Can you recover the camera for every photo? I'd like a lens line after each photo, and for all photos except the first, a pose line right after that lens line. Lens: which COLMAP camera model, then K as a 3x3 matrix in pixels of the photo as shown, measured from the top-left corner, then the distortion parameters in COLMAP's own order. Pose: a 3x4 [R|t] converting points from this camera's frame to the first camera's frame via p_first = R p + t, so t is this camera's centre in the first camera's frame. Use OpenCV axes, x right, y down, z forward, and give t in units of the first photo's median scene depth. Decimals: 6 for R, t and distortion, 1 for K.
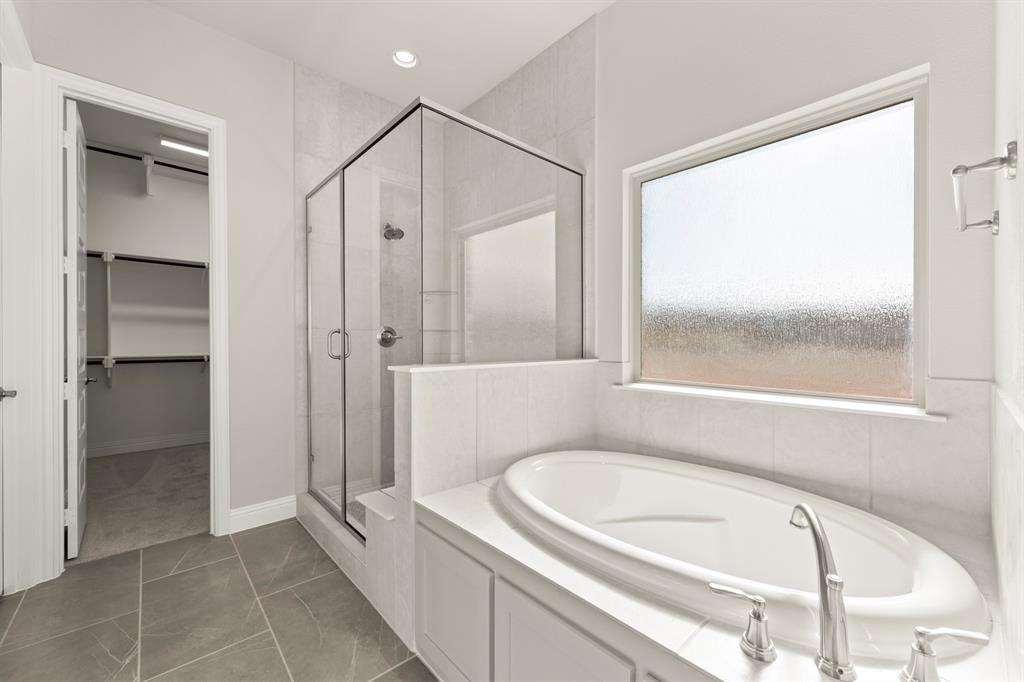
lens RADIAL K [[409.6, 0, 512.0], [0, 409.6, 341.0], [0, 0, 1]] dist [0.001913, -0.000060]
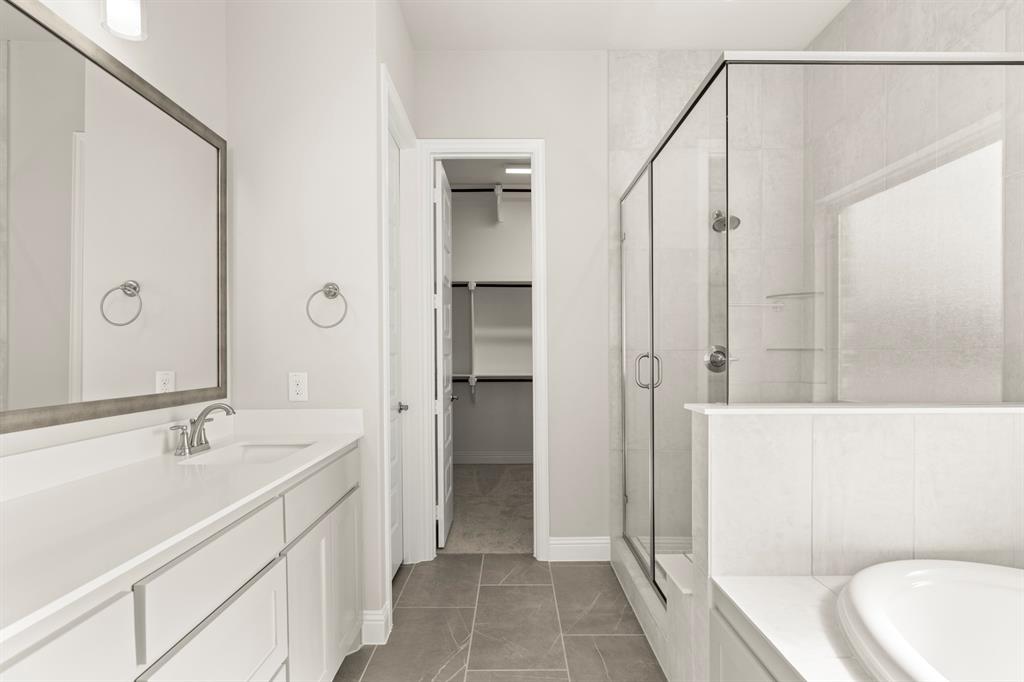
lens RADIAL K [[534.5, 0, 511.9], [0, 534.5, 362.2], [0, 0, 1]] dist [-0.000798, -0.000070]
pose [[0.743610, 0.005503, -0.668590, 0.100374], [0.003946, 0.999913, 0.012618, -0.023506], [0.668601, -0.012021, 0.743524, -0.006190]]
